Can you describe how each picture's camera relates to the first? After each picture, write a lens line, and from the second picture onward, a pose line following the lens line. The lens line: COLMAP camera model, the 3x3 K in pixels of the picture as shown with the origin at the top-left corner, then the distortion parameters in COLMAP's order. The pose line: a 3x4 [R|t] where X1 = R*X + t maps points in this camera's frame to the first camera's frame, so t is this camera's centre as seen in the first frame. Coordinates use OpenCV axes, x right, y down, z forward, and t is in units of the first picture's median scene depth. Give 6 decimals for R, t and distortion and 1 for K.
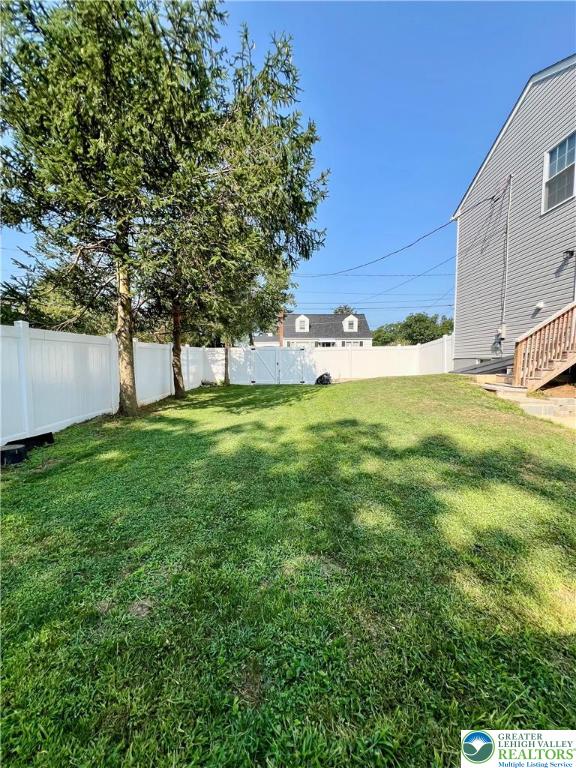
lens RADIAL K [[311.2, 0, 288.2], [0, 311.2, 383.8], [0, 0, 1]] dist [-0.001404, -0.000293]
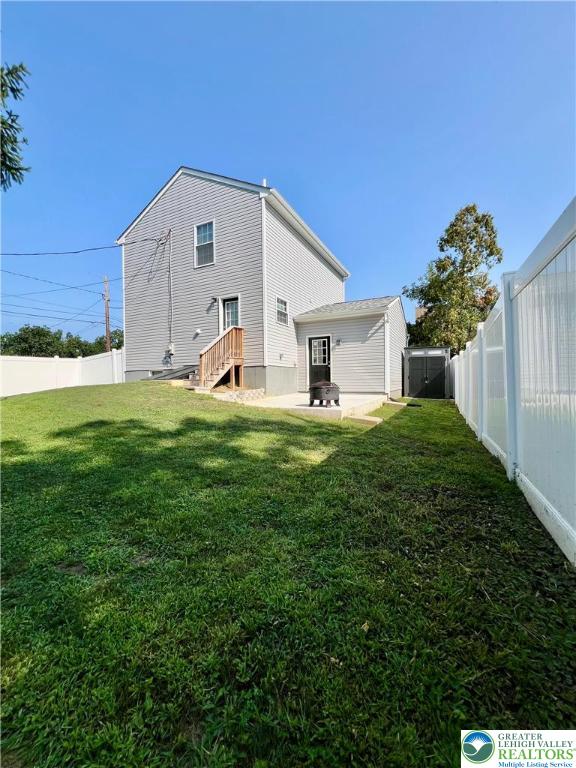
lens RADIAL K [[311.2, 0, 286.9], [0, 311.2, 380.1], [0, 0, 1]] dist [-0.001404, -0.000293]
pose [[0.470456, -0.005941, 0.882404, -0.235025], [0.074928, 0.996635, -0.033238, 0.041967], [-0.879237, 0.081754, 0.469318, 0.012357]]
